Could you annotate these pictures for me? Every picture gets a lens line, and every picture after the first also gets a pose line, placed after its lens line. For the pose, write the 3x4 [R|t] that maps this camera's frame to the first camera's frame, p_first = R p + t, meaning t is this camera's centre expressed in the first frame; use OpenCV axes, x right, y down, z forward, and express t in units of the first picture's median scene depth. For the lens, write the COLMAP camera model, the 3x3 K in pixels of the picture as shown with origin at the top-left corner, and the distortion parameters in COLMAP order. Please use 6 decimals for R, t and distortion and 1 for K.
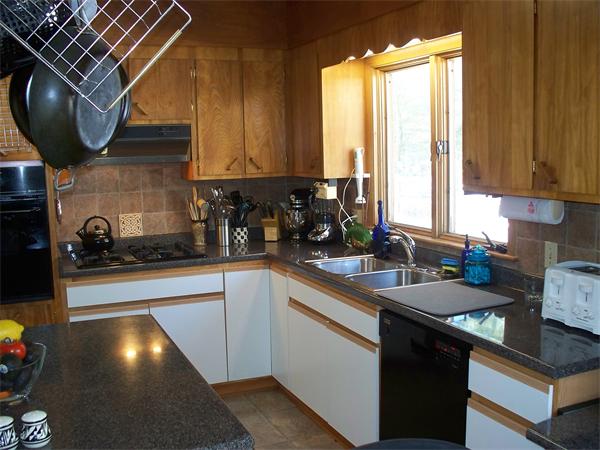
lens RADIAL K [[638.5, 0, 299.0], [0, 638.5, 224.9], [0, 0, 1]] dist [-0.106584, 0.000000]
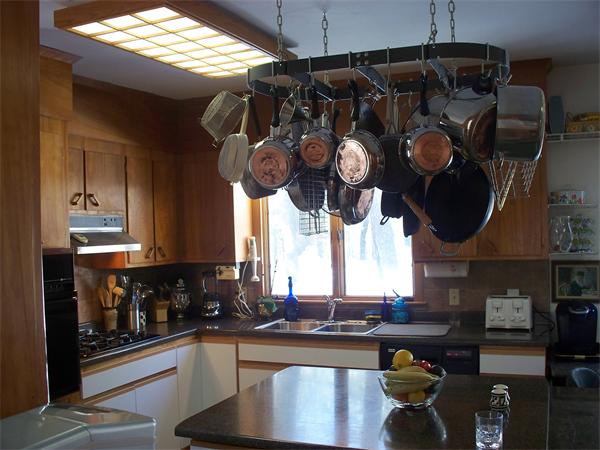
lens RADIAL K [[638.5, 0, 300.0], [0, 638.5, 225.8], [0, 0, 1]] dist [-0.106584, 0.000000]
pose [[0.722029, 0.006161, 0.691836, -0.684673], [0.096841, 0.989216, -0.109877, 0.004652], [-0.685052, 0.146333, 0.713646, 0.032814]]
